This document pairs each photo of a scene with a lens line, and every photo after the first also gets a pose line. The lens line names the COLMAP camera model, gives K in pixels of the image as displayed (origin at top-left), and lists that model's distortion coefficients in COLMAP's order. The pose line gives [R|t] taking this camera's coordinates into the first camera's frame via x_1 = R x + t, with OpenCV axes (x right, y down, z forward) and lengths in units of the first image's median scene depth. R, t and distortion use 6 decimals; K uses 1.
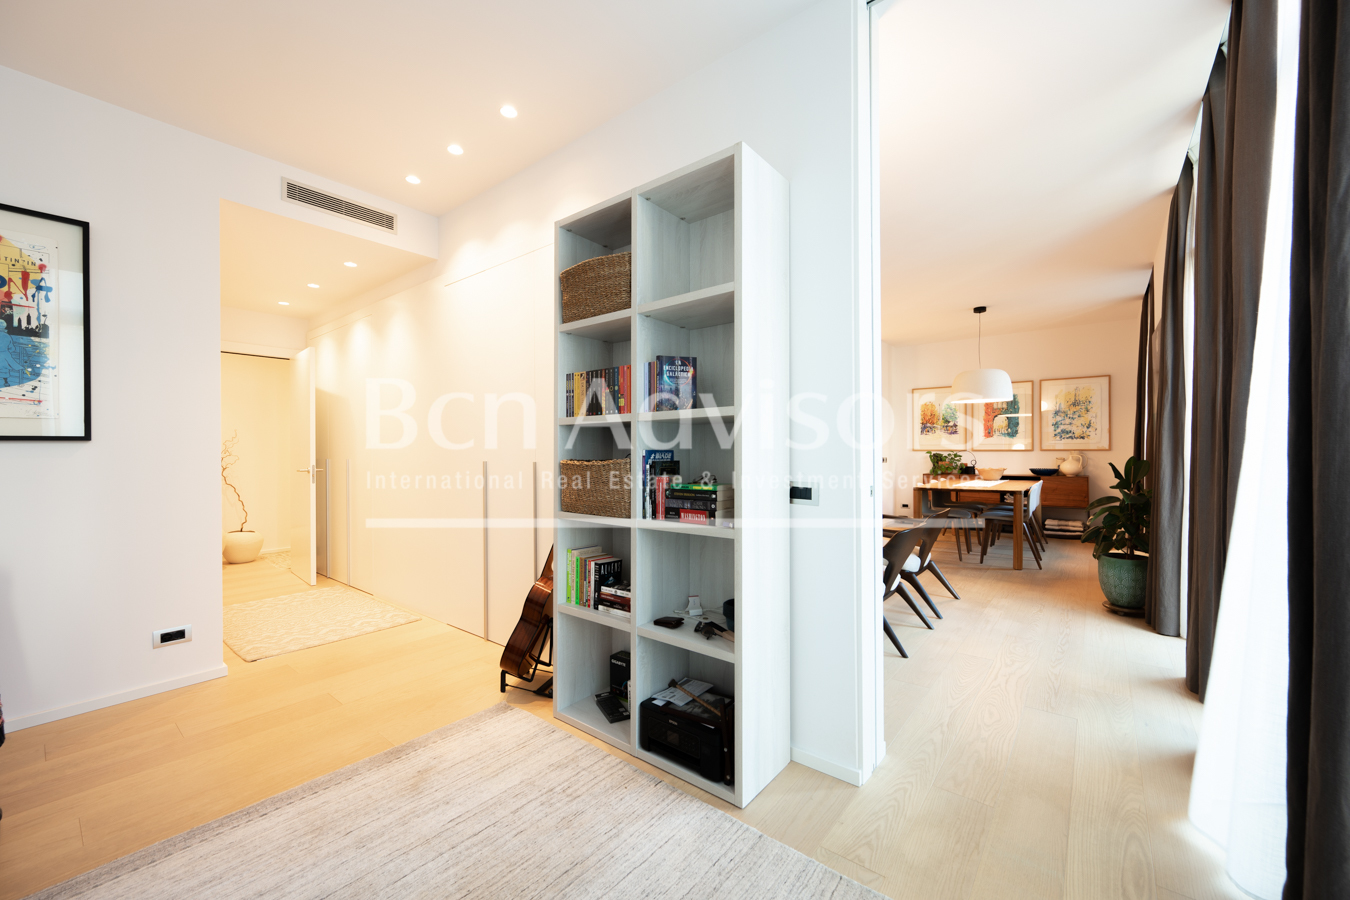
lens RADIAL K [[531.4, 0, 660.8], [0, 531.4, 450.0], [0, 0, 1]] dist [-0.003934, 0.001087]
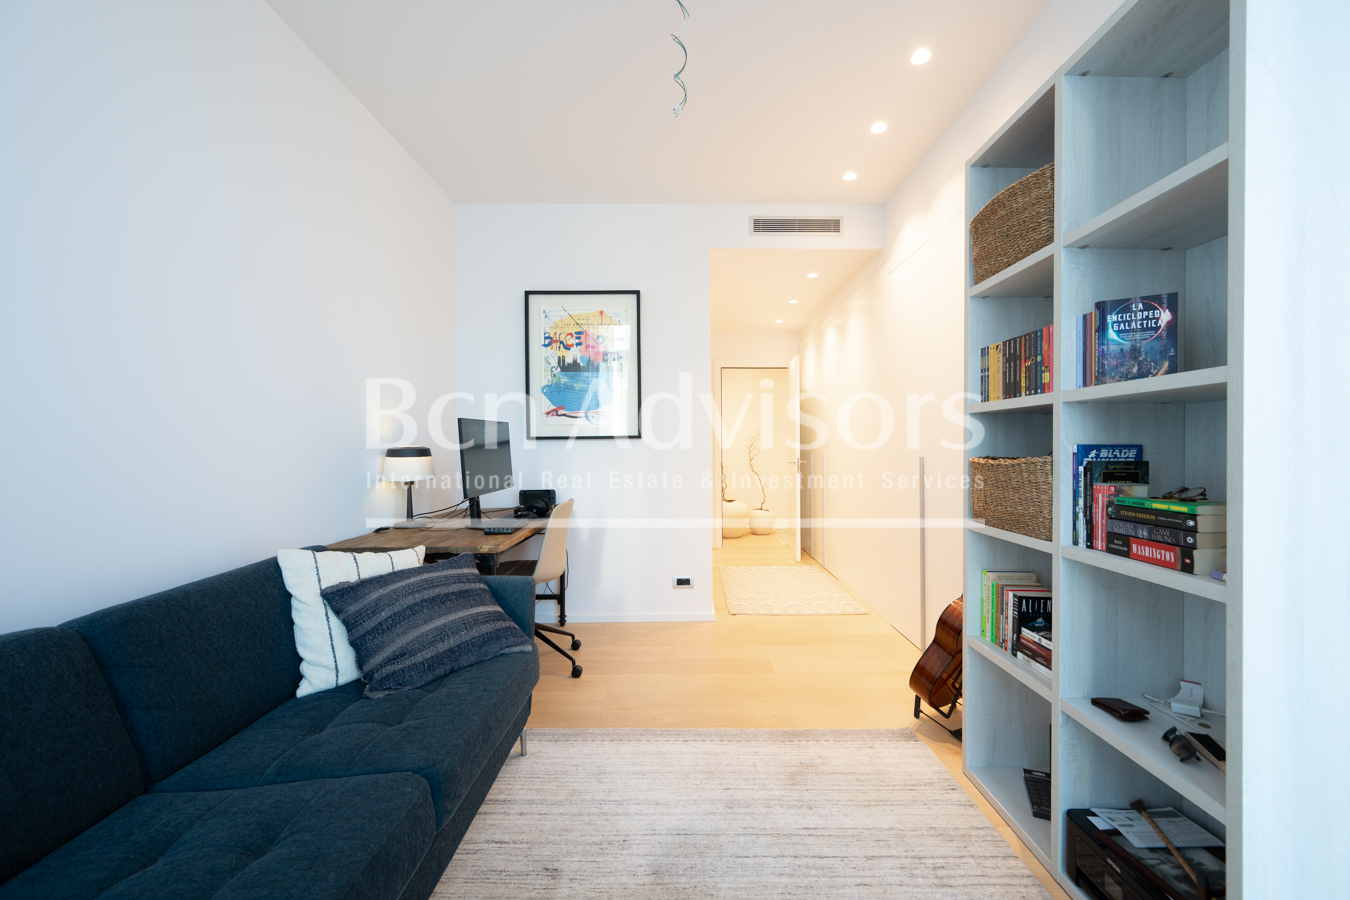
lens RADIAL K [[531.4, 0, 687.4], [0, 531.4, 448.0], [0, 0, 1]] dist [-0.003934, 0.001087]
pose [[0.649867, 0.003964, -0.760037, 0.157464], [0.001557, 0.999977, 0.006547, -0.000579], [0.760046, -0.005438, 0.649846, 0.169702]]
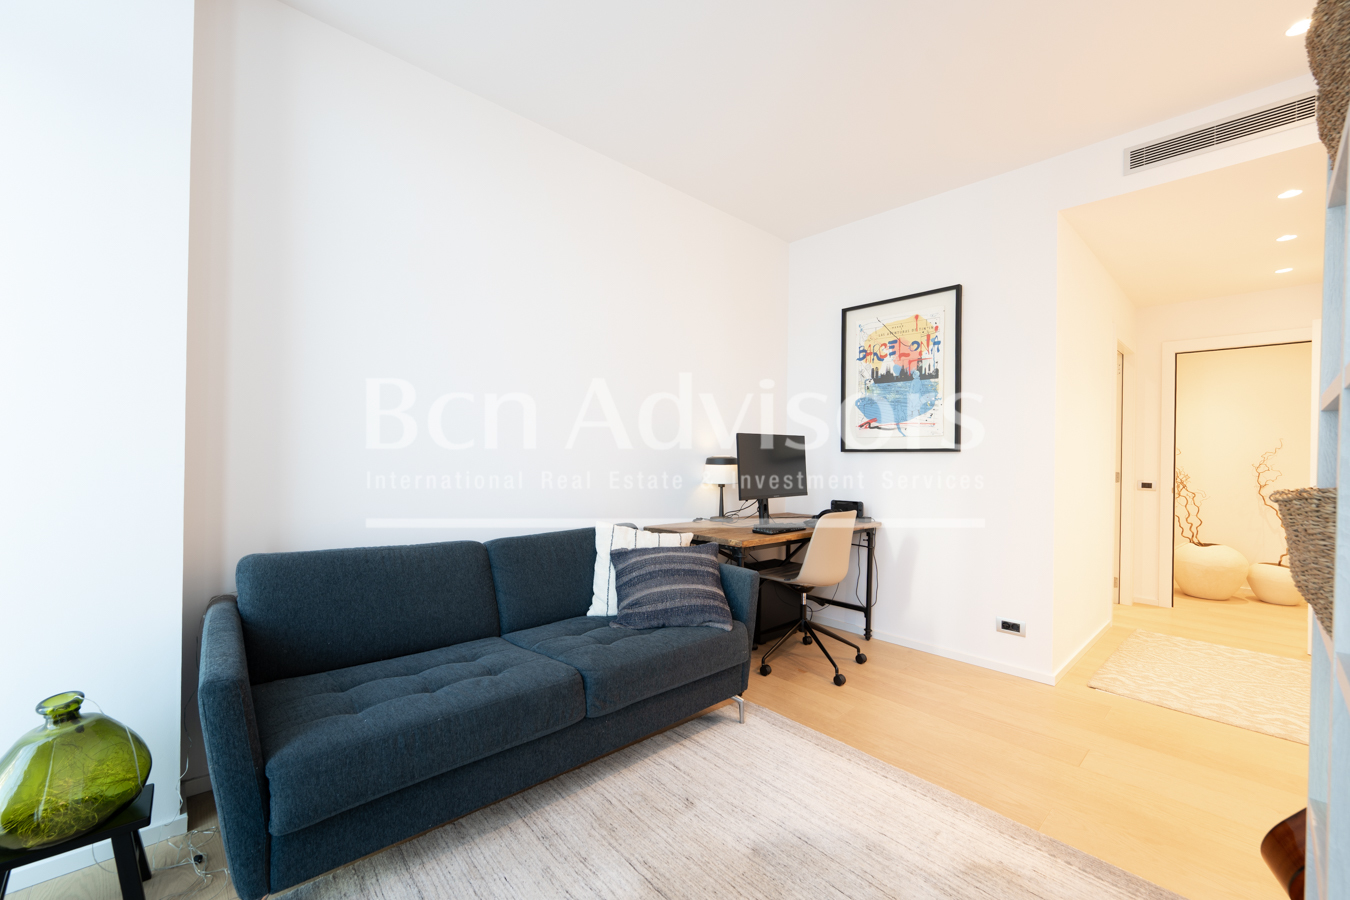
lens RADIAL K [[531.4, 0, 668.9], [0, 531.4, 460.0], [0, 0, 1]] dist [-0.003934, 0.001087]
pose [[-0.115802, 0.009220, -0.993230, 0.364588], [-0.016397, 0.999803, 0.011193, -0.000991], [0.993137, 0.017582, -0.115628, 0.545969]]
